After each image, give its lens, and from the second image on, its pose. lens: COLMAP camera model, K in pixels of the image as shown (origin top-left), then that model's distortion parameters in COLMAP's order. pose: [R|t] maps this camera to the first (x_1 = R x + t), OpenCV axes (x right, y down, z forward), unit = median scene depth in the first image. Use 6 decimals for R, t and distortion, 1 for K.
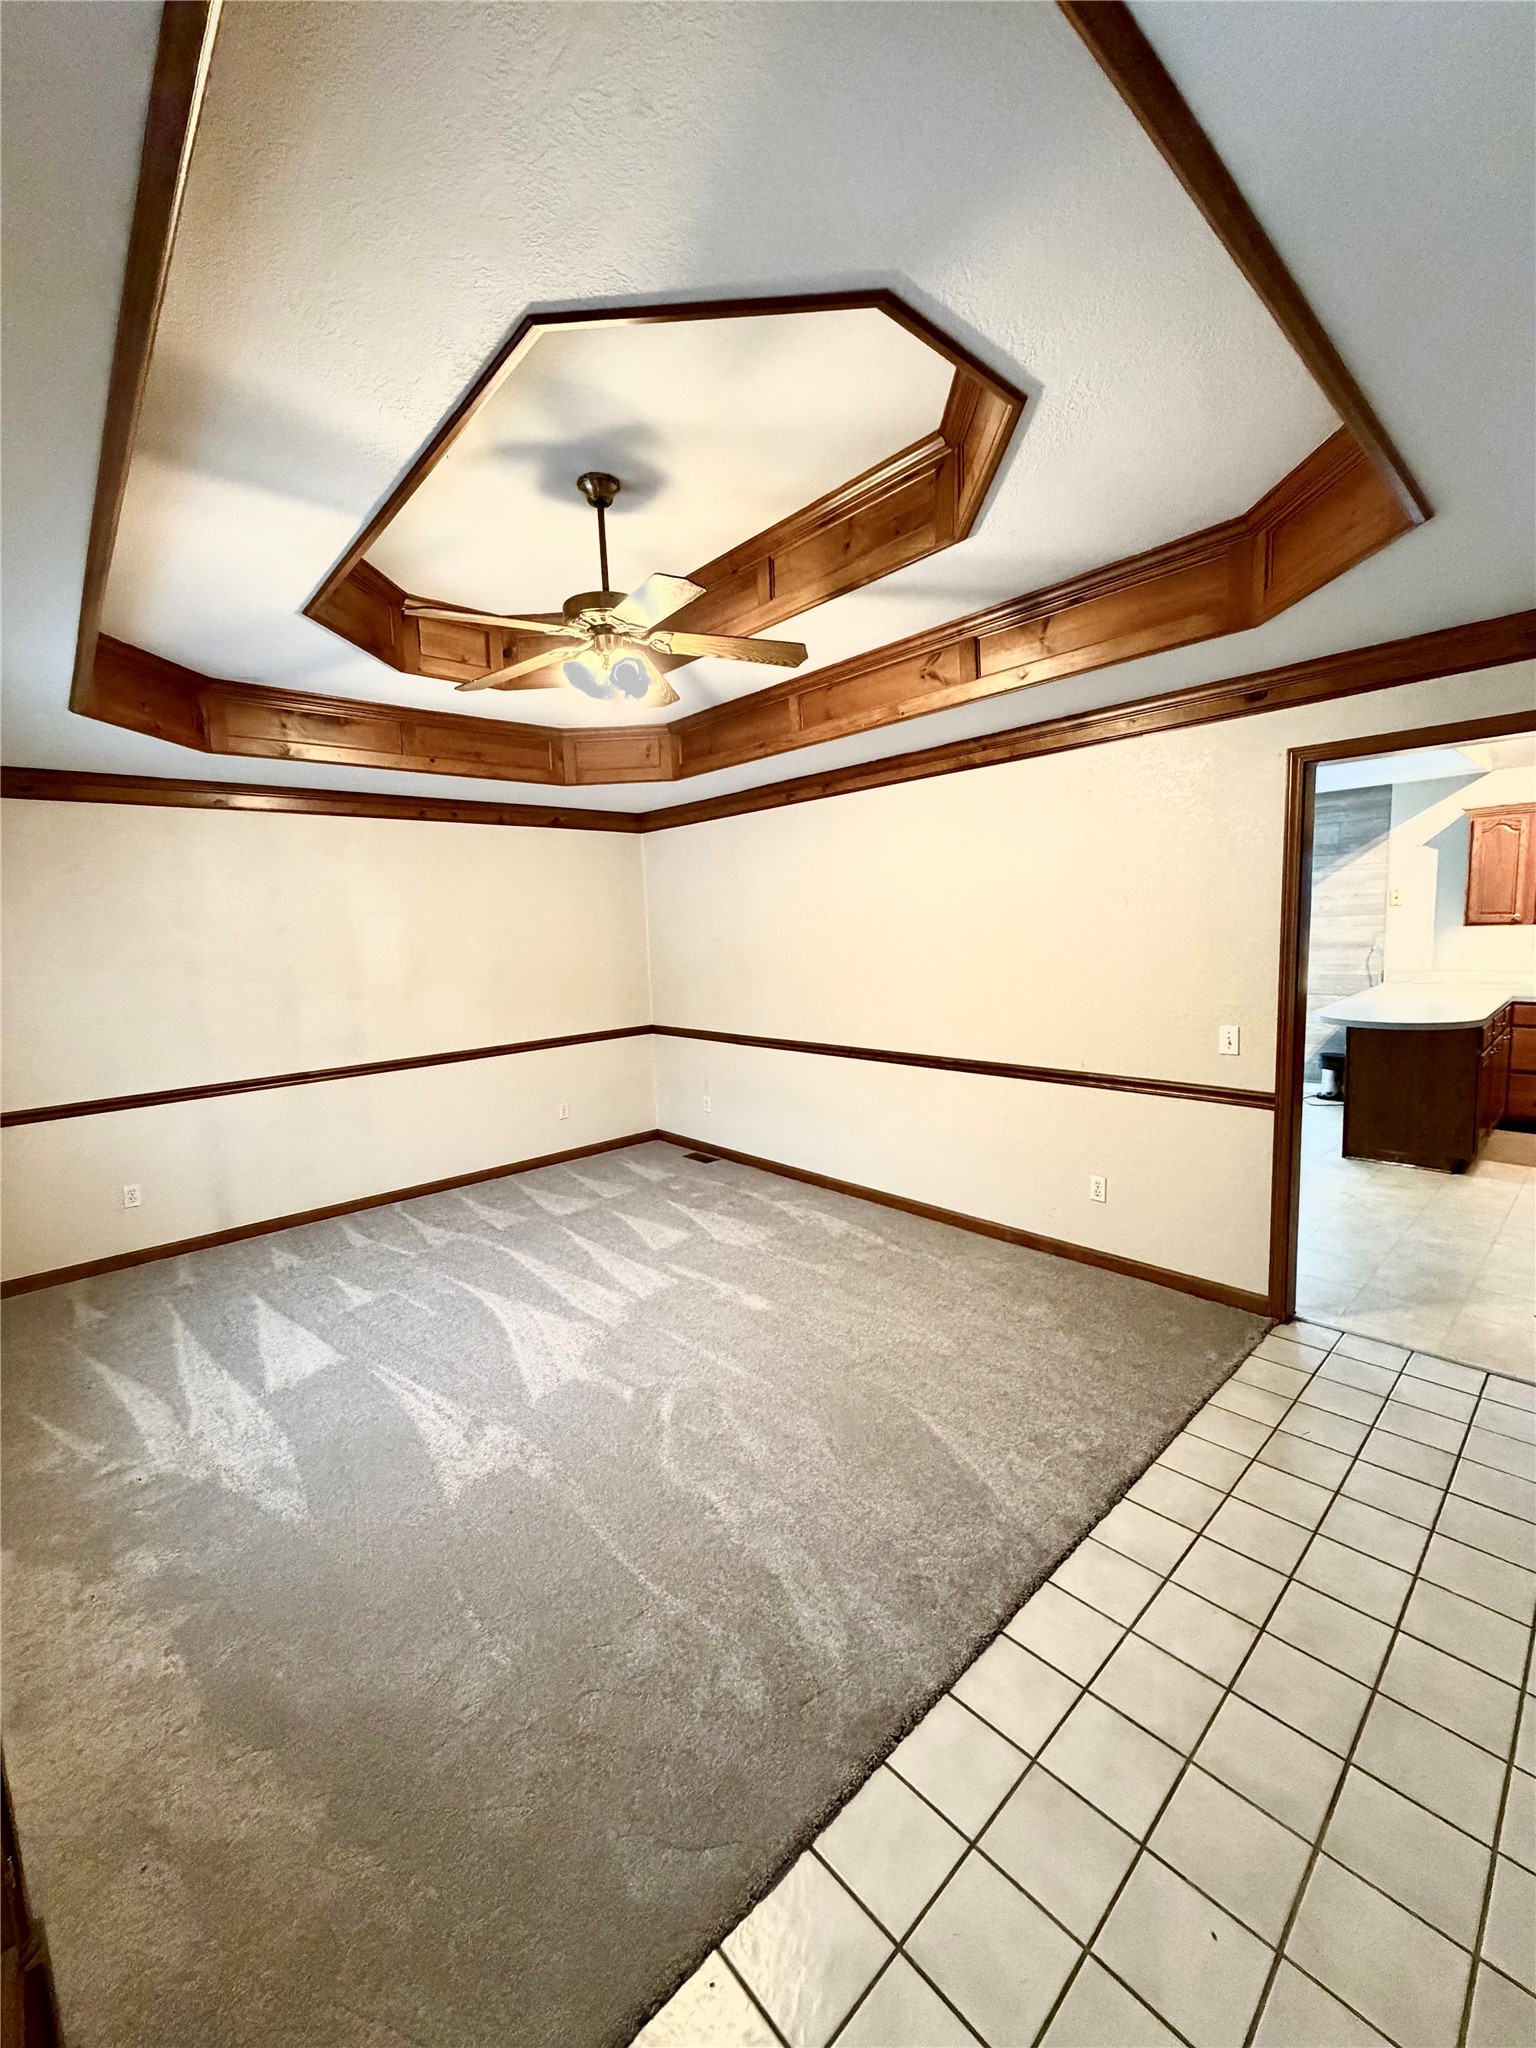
lens RADIAL K [[816.2, 0, 766.2], [0, 816.2, 1022.6], [0, 0, 1]] dist [-0.001344, 0.000588]
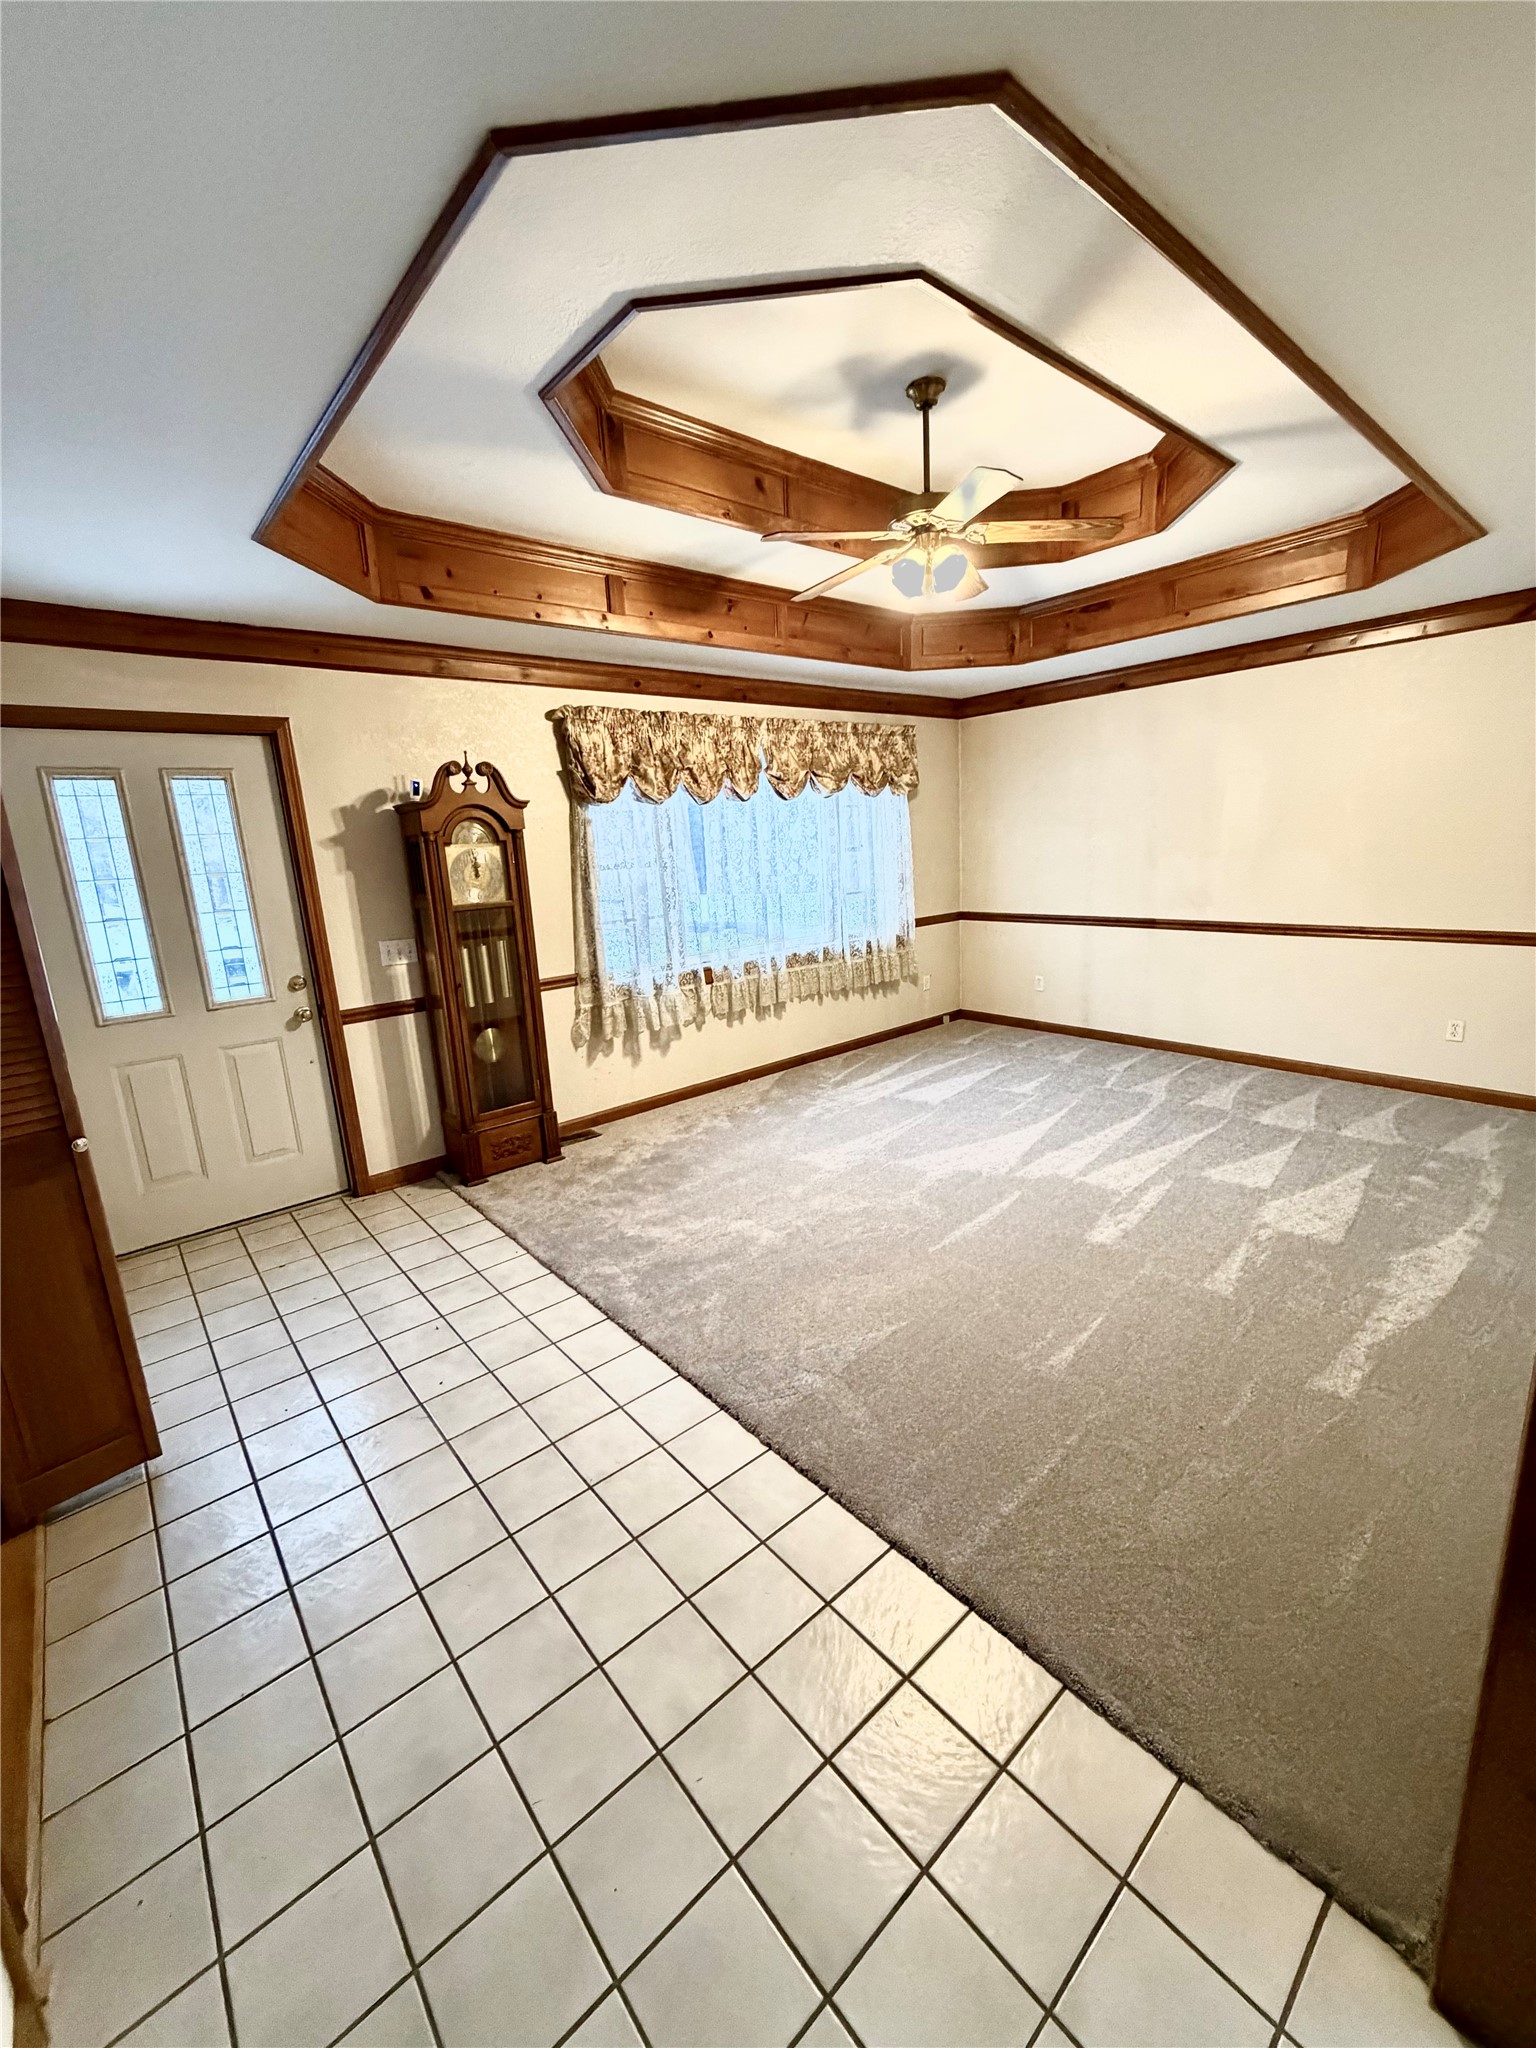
lens RADIAL K [[816.2, 0, 766.6], [0, 816.2, 1021.4], [0, 0, 1]] dist [-0.001344, 0.000588]
pose [[-0.030364, 0.259497, -0.965267, 0.657347], [-0.064226, 0.963210, 0.260964, -0.071167], [0.997473, 0.069919, -0.012580, 0.529856]]
